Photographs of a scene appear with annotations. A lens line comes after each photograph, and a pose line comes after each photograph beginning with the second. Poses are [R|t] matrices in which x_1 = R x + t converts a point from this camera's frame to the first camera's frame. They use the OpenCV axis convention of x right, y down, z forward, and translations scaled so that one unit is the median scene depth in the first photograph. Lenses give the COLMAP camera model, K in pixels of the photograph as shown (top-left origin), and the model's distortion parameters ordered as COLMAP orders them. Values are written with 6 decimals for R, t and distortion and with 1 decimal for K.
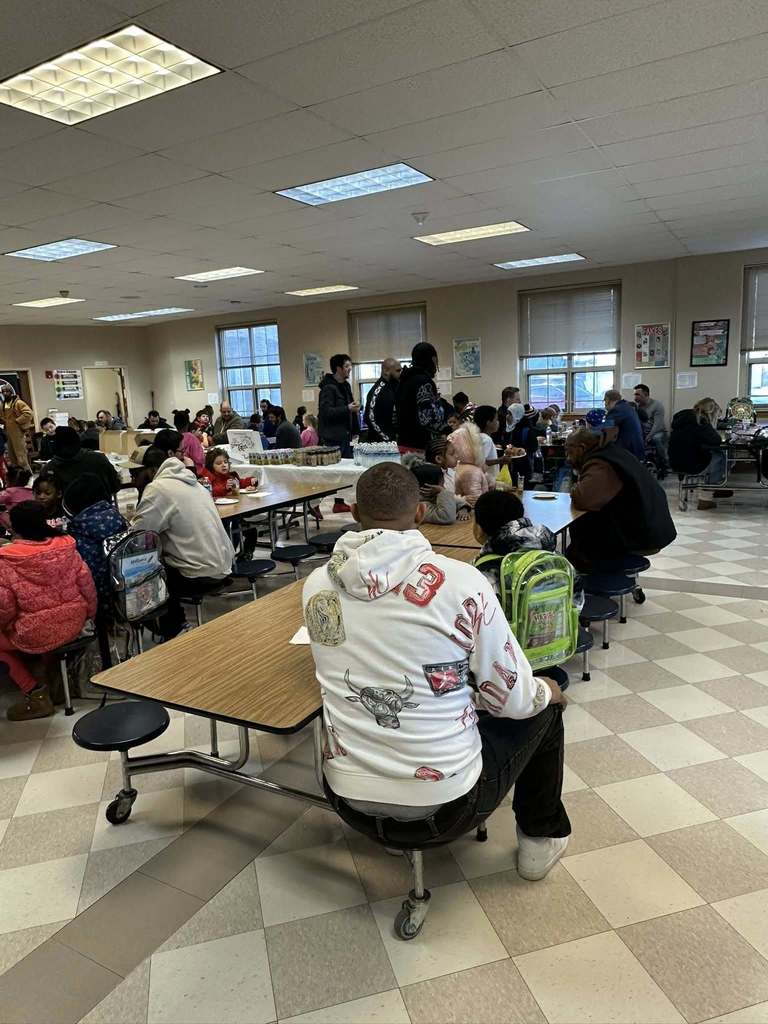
lens RADIAL K [[726.9, 0, 390.9], [0, 726.9, 516.5], [0, 0, 1]] dist [-0.004505, 0.000005]
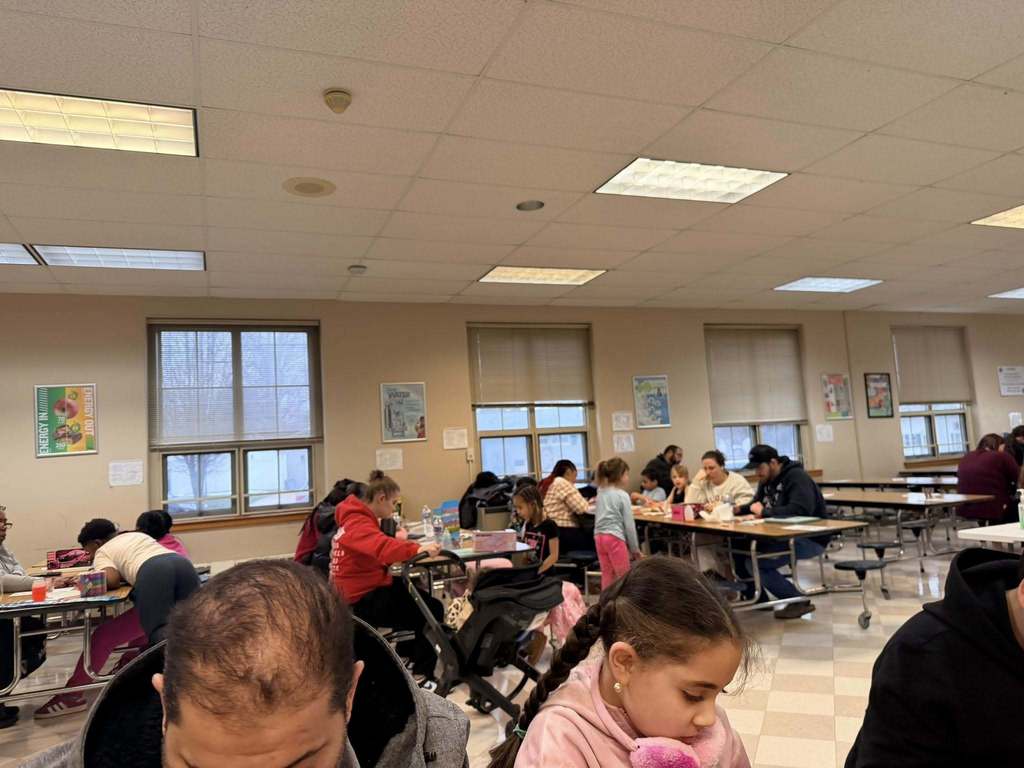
lens RADIAL K [[726.9, 0, 516.1], [0, 726.9, 379.9], [0, 0, 1]] dist [-0.004505, 0.000005]
pose [[0.615577, 0.078231, 0.784184, -2.308342], [0.163693, 0.960666, -0.224334, -0.405264], [-0.770889, 0.266460, 0.578558, 2.799281]]
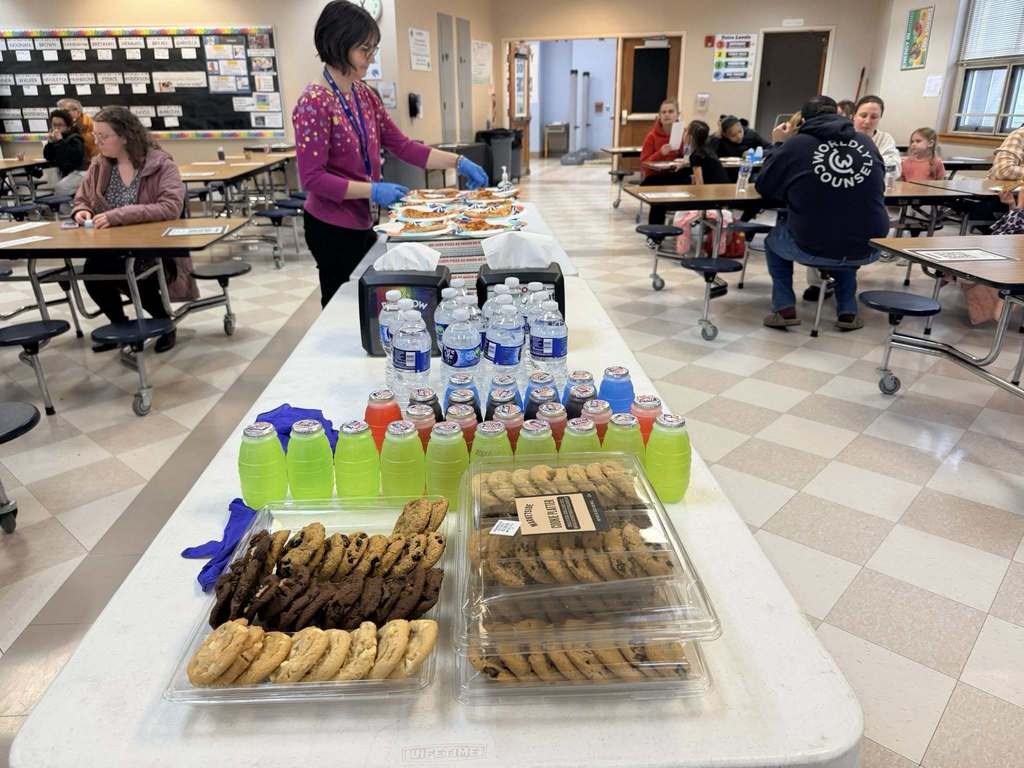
lens RADIAL K [[726.9, 0, 490.2], [0, 726.9, 381.9], [0, 0, 1]] dist [-0.004505, 0.000005]
pose [[0.520147, 0.349913, -0.779108, 0.388767], [-0.168639, 0.936340, 0.307942, -0.351868], [0.837262, -0.028788, 0.546043, 2.223124]]
